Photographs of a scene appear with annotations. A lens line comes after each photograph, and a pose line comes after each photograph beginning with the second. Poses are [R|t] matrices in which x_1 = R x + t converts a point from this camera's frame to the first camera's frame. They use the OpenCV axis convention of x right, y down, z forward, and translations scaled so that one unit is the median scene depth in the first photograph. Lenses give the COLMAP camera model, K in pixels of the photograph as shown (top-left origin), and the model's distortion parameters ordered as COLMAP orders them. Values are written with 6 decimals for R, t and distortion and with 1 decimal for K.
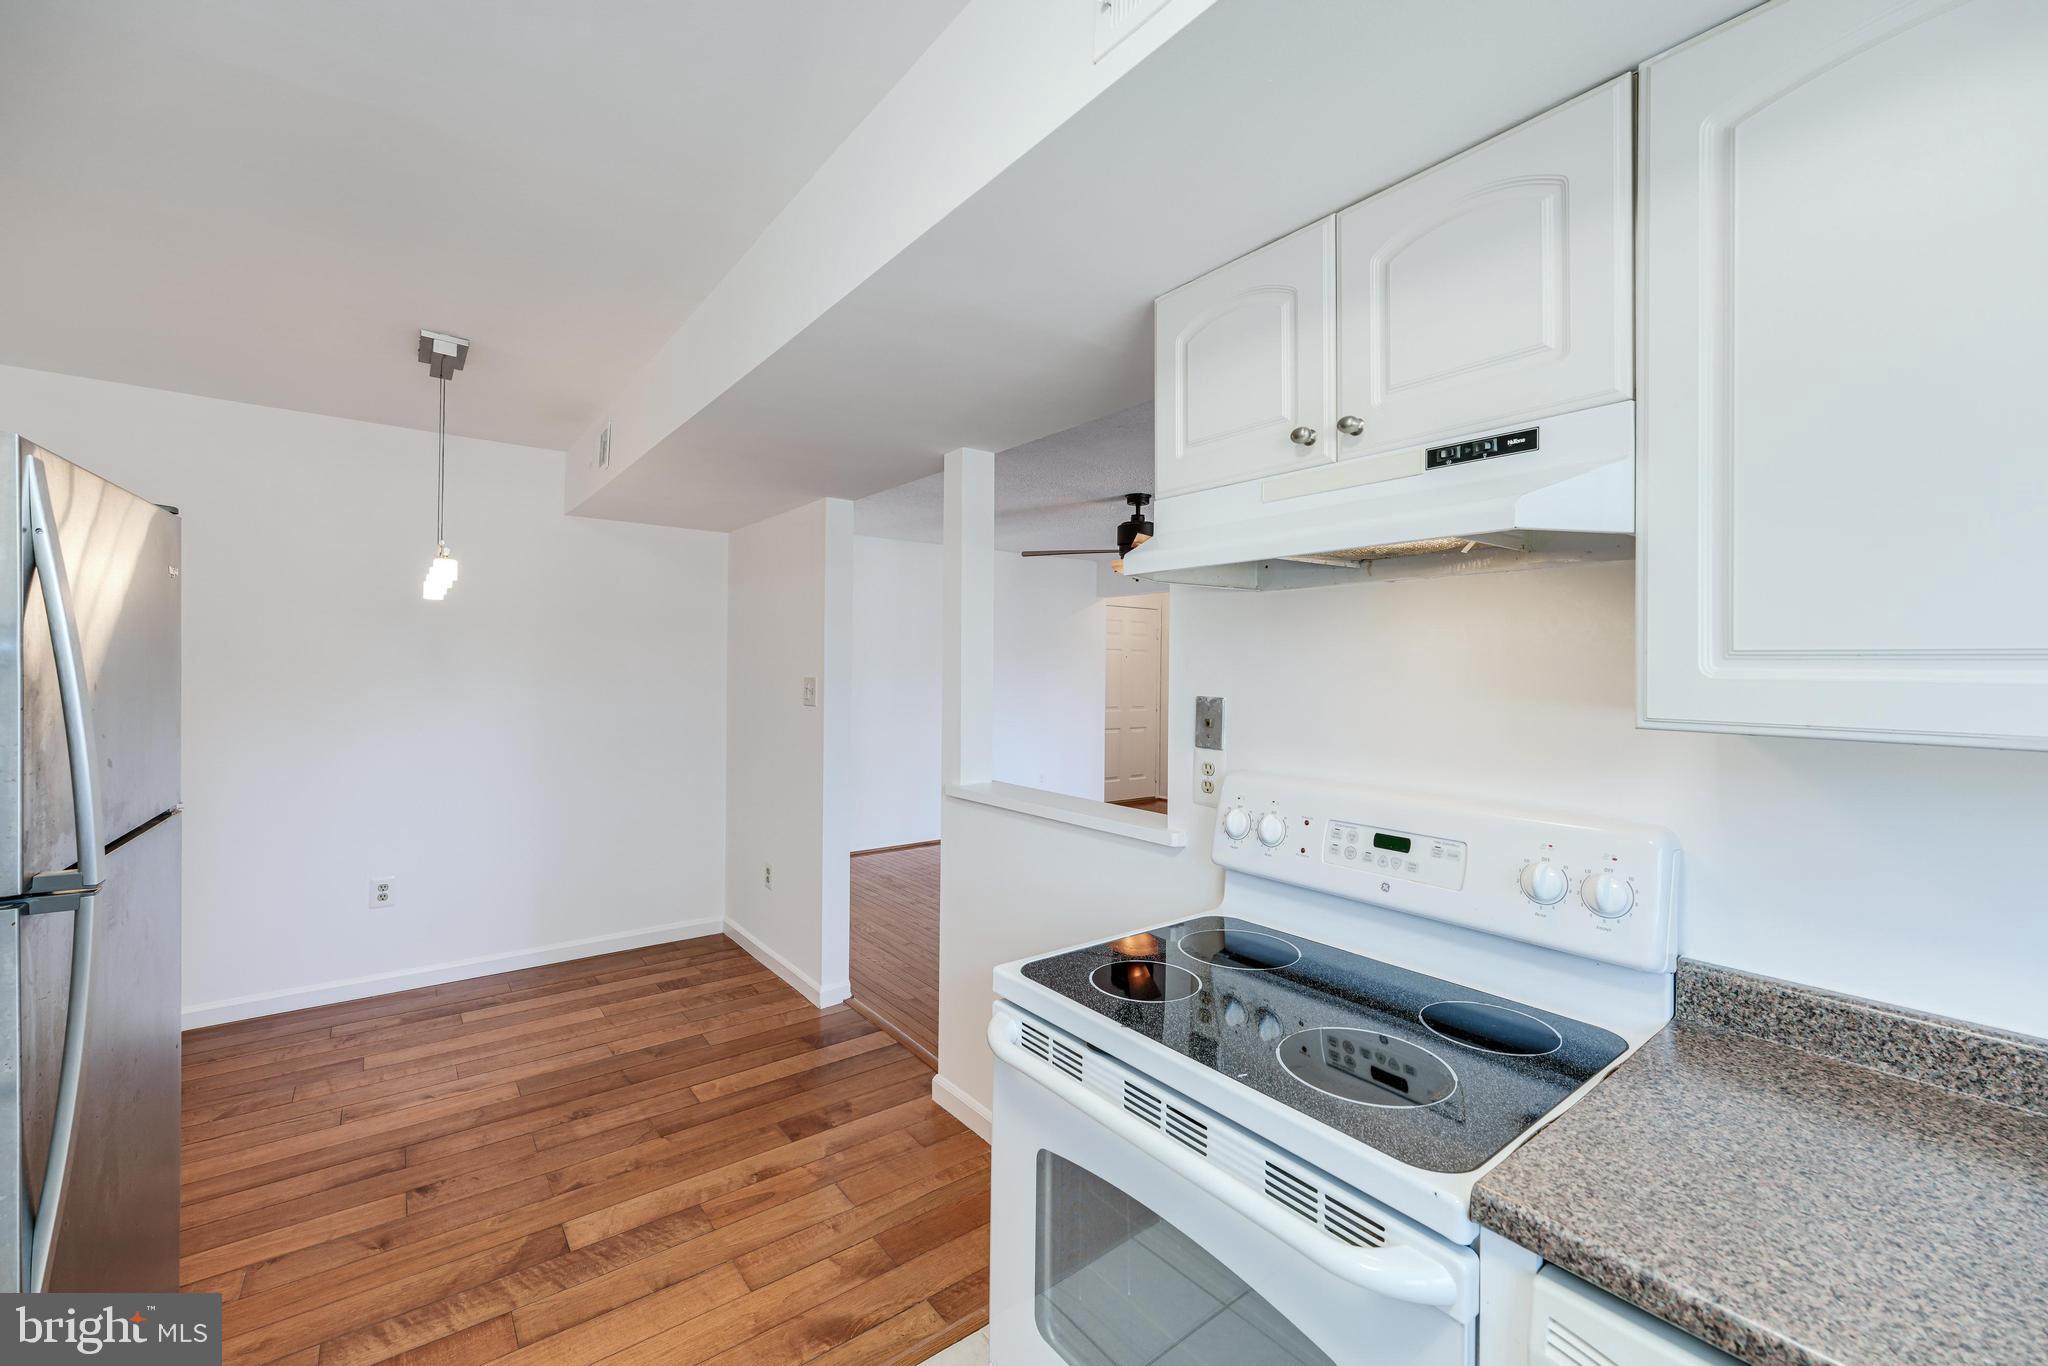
lens RADIAL K [[833.8, 0, 1033.4], [0, 833.8, 659.5], [0, 0, 1]] dist [0.001166, 0.000115]
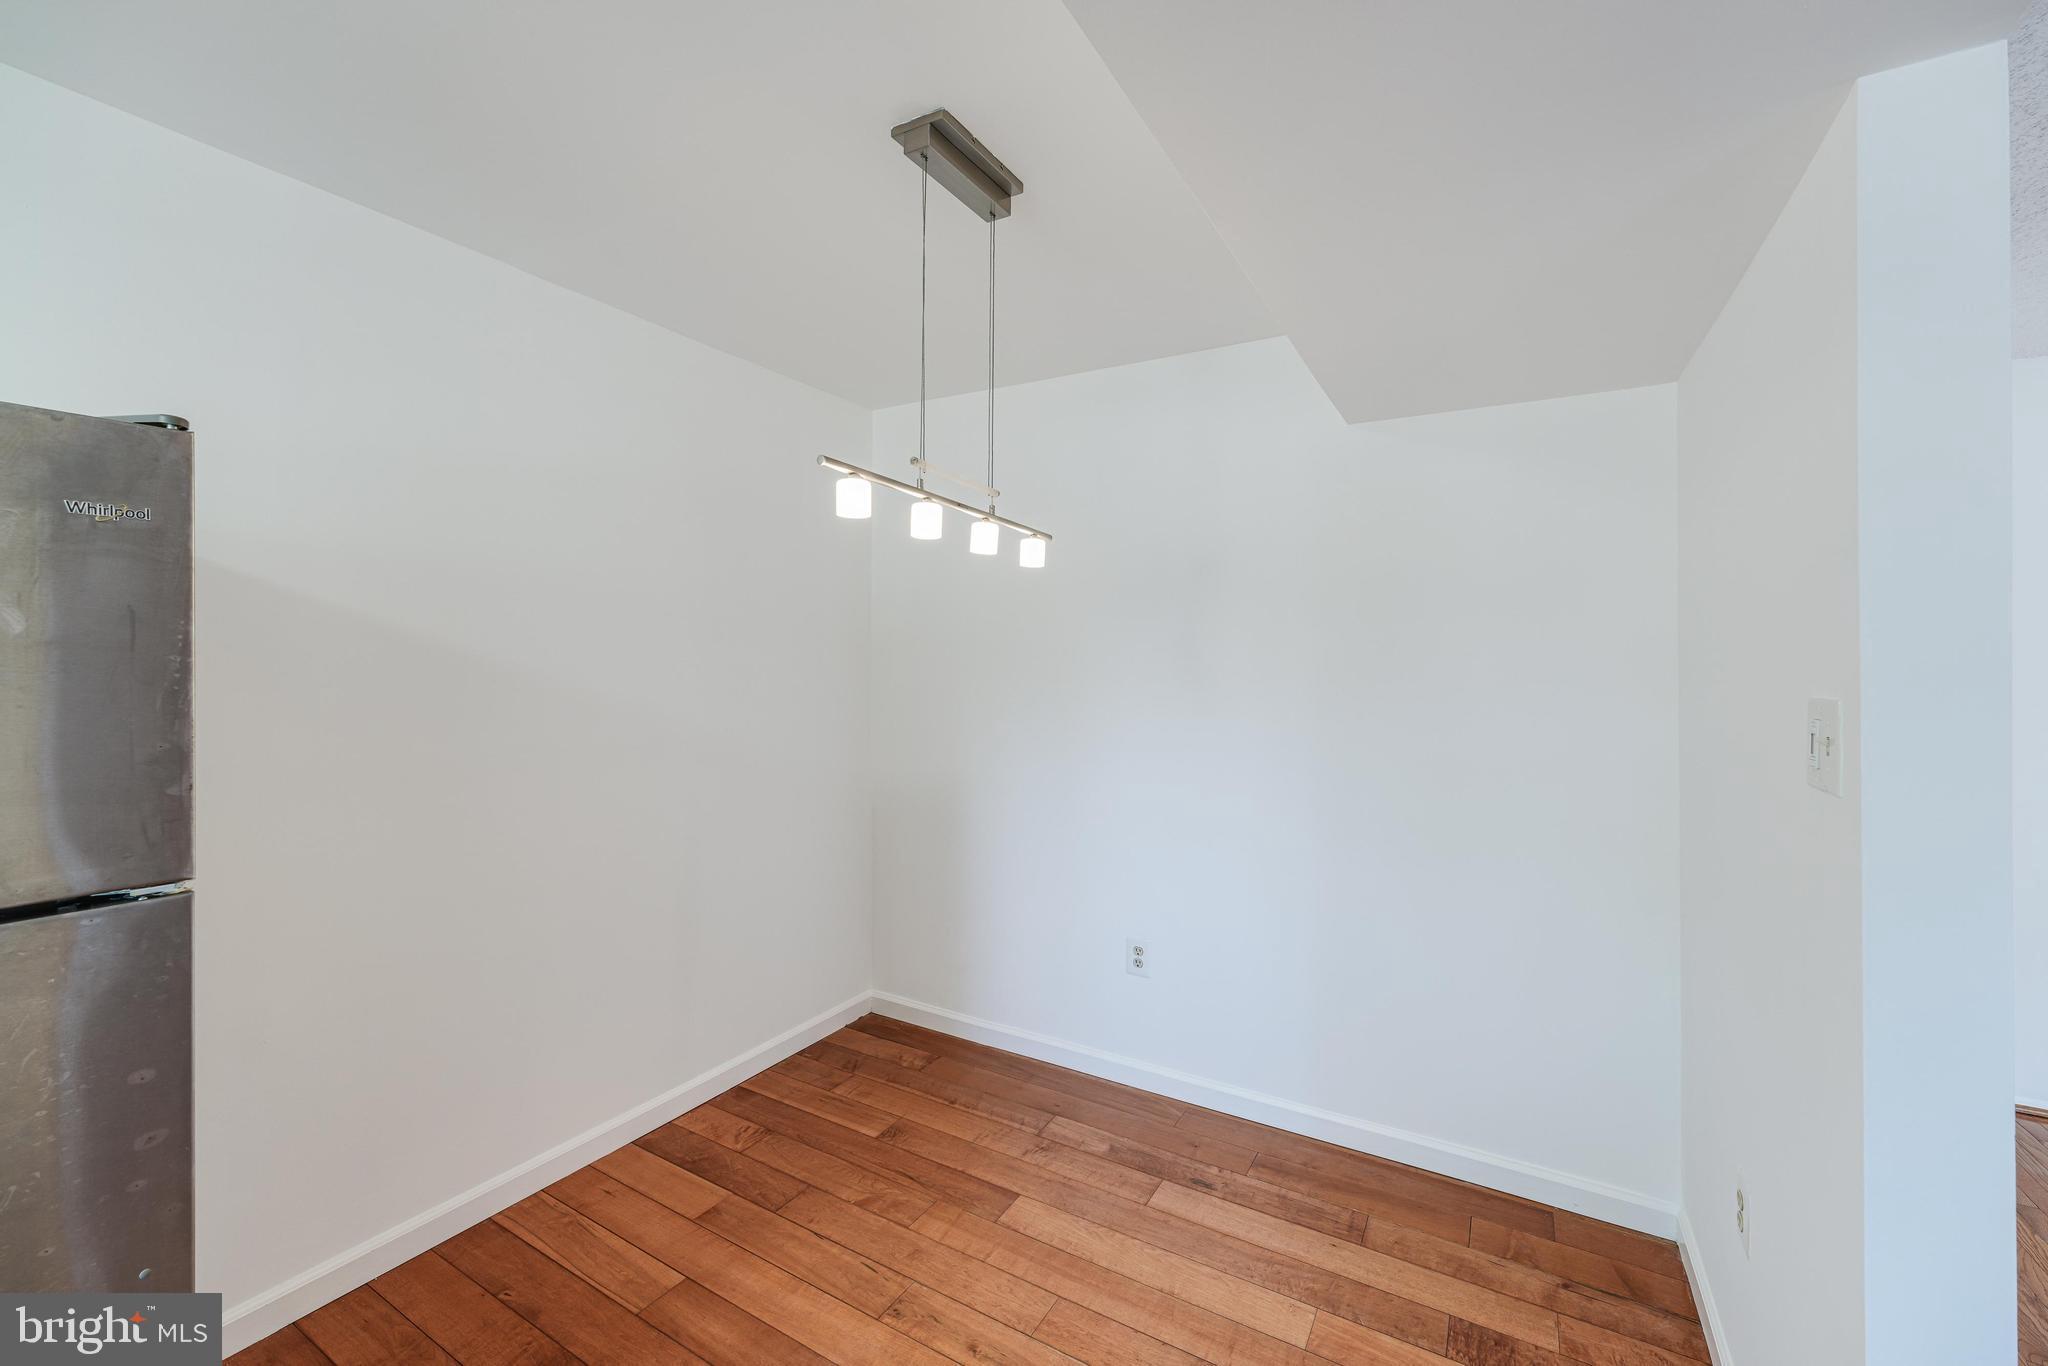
lens RADIAL K [[823.8, 0, 1031.3], [0, 823.8, 663.4], [0, 0, 1]] dist [0.001364, 0.000032]
pose [[0.369834, -0.012429, -0.929015, -0.211403], [0.009043, 0.999911, -0.009777, 0.020100], [0.929054, -0.004786, 0.369914, 1.410483]]
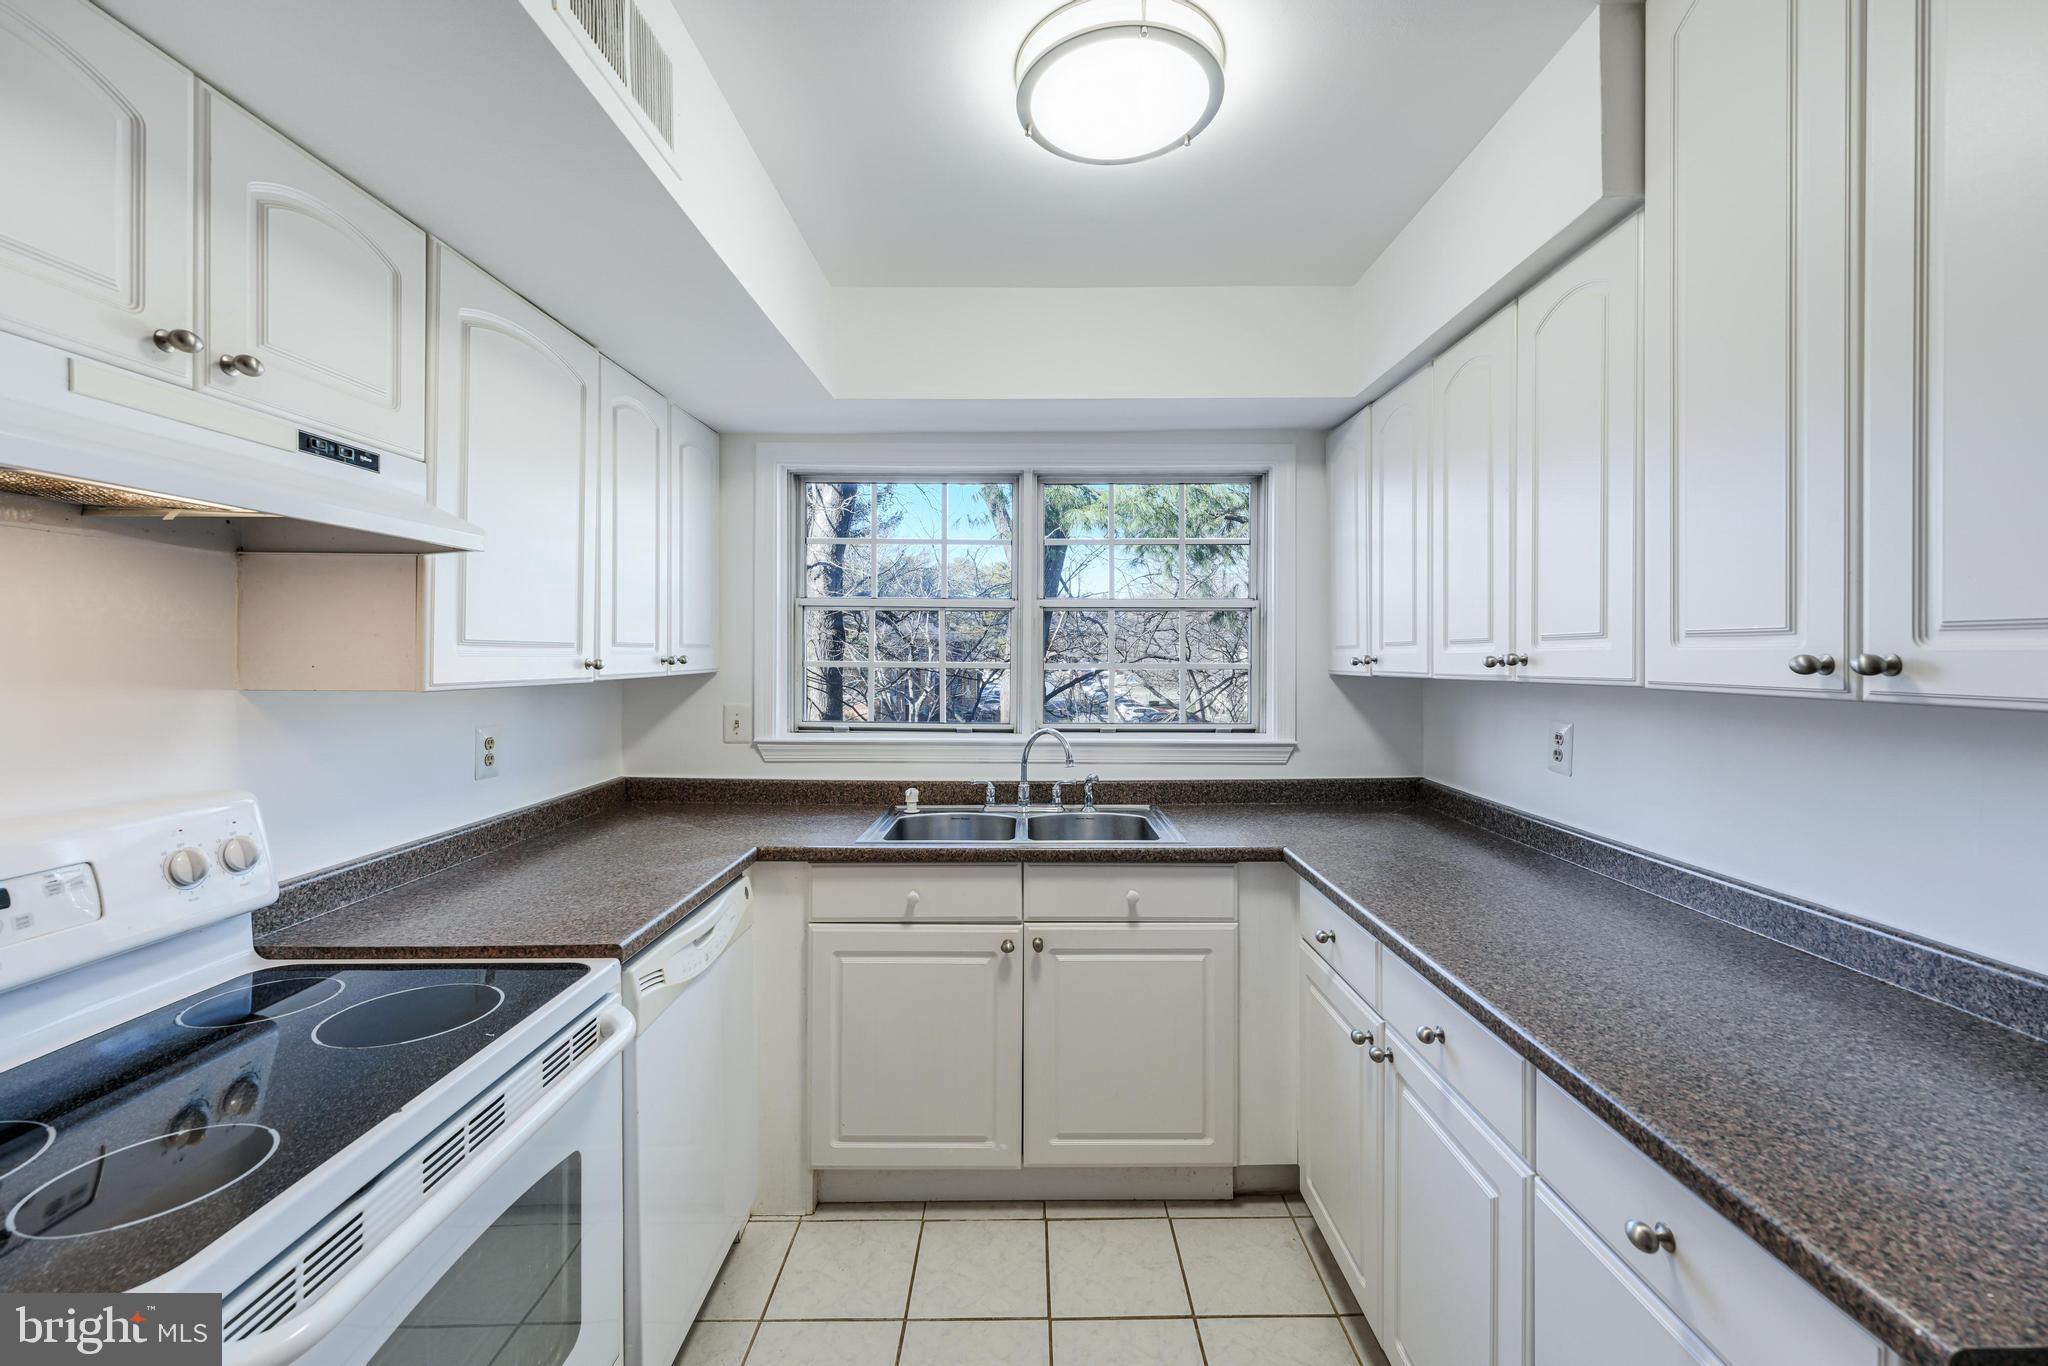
lens RADIAL K [[833.8, 0, 1033.4], [0, 833.8, 659.5], [0, 0, 1]] dist [0.001166, 0.000115]
pose [[-0.790493, -0.011860, 0.612357, -0.620497], [-0.012964, 0.999913, 0.002630, 0.005285], [-0.612334, -0.005859, -0.790577, 0.934409]]
